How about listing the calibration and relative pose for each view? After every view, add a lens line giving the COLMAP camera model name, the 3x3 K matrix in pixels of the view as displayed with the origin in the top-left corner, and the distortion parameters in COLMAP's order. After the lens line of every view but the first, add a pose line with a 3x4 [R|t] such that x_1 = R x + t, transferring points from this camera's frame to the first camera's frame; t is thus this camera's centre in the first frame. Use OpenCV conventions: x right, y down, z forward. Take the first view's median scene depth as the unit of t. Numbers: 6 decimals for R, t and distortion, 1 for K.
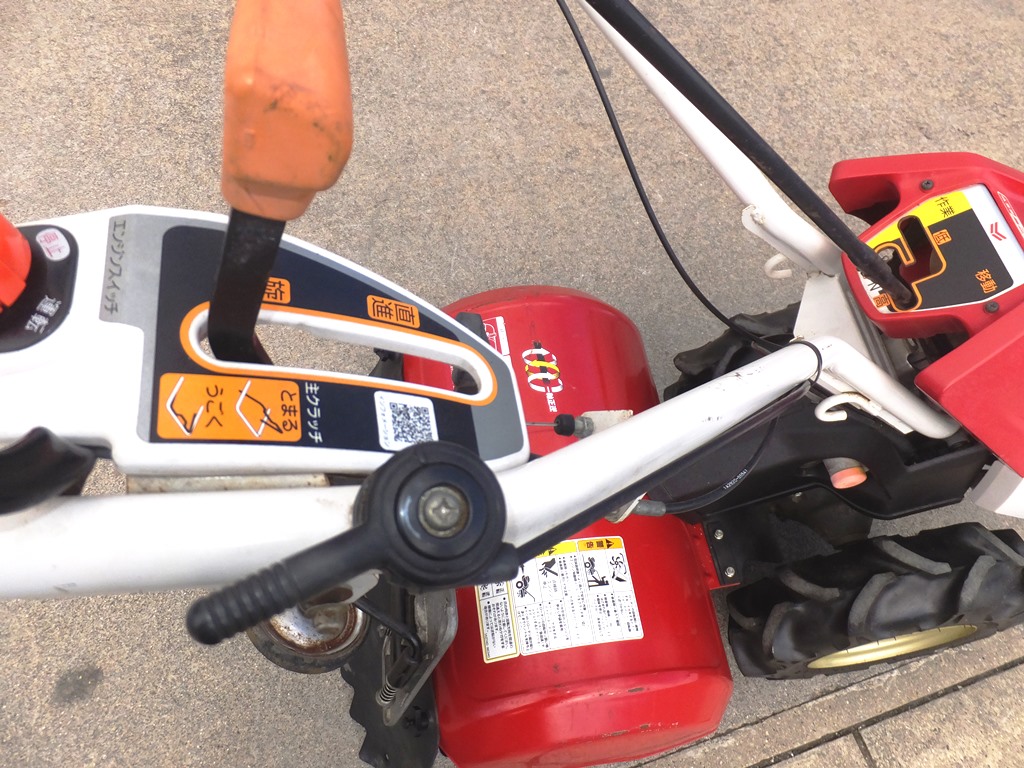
lens RADIAL K [[772.1, 0, 508.6], [0, 772.1, 383.8], [0, 0, 1]] dist [-0.008444, -0.011900]
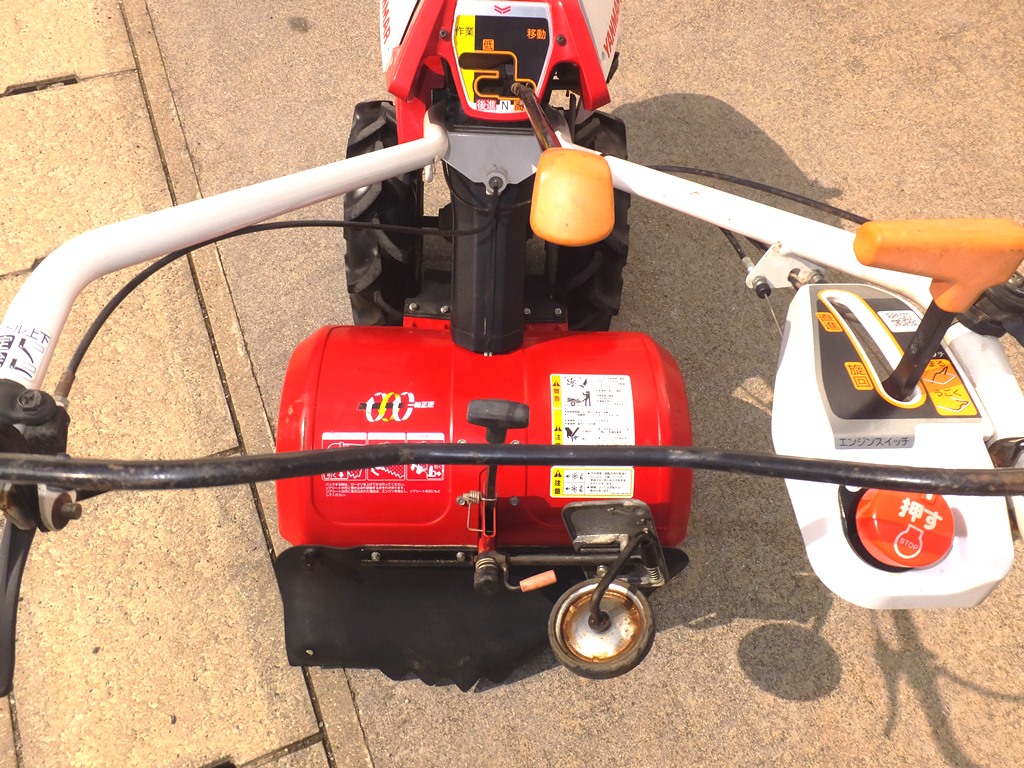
lens RADIAL K [[772.1, 0, 508.6], [0, 772.1, 383.8], [0, 0, 1]] dist [-0.008444, -0.011900]
pose [[0.143513, -0.935824, 0.321928, -0.284282], [0.840983, 0.286797, 0.458797, -0.434281], [-0.521682, 0.204893, 0.828171, 0.011877]]
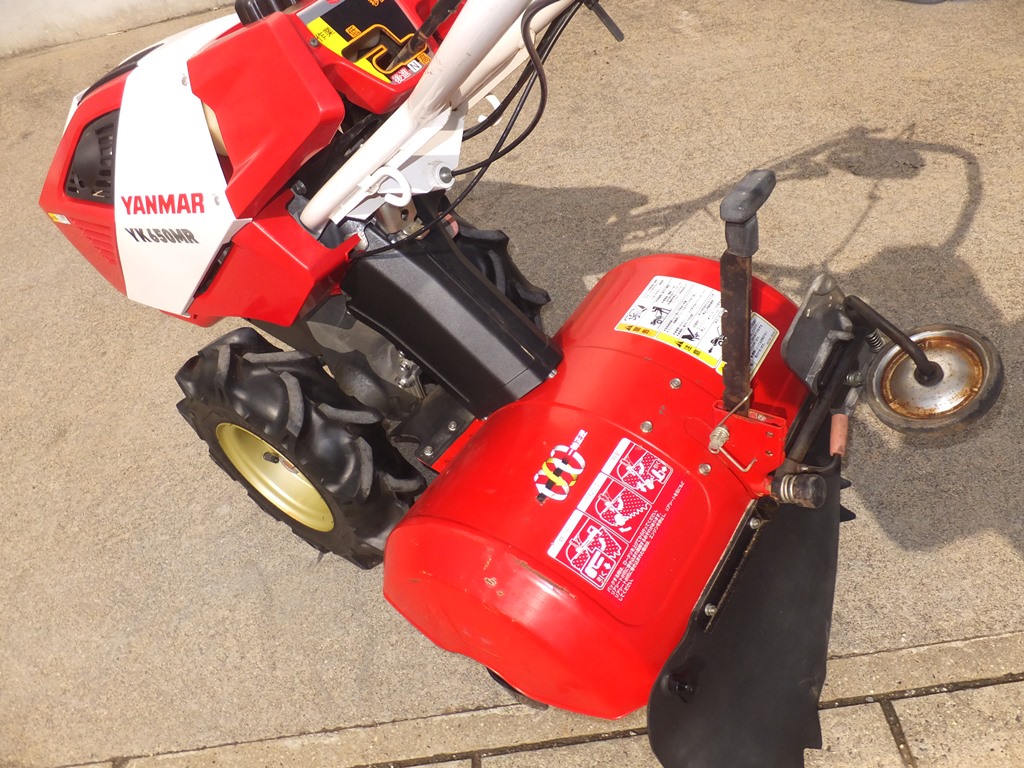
lens RADIAL K [[772.1, 0, 508.6], [0, 772.1, 383.8], [0, 0, 1]] dist [-0.008444, -0.011900]
pose [[-0.744045, -0.485868, 0.458617, -0.287148], [0.611740, -0.219409, 0.760022, -0.756862], [-0.268645, 0.846045, 0.460475, 0.620331]]
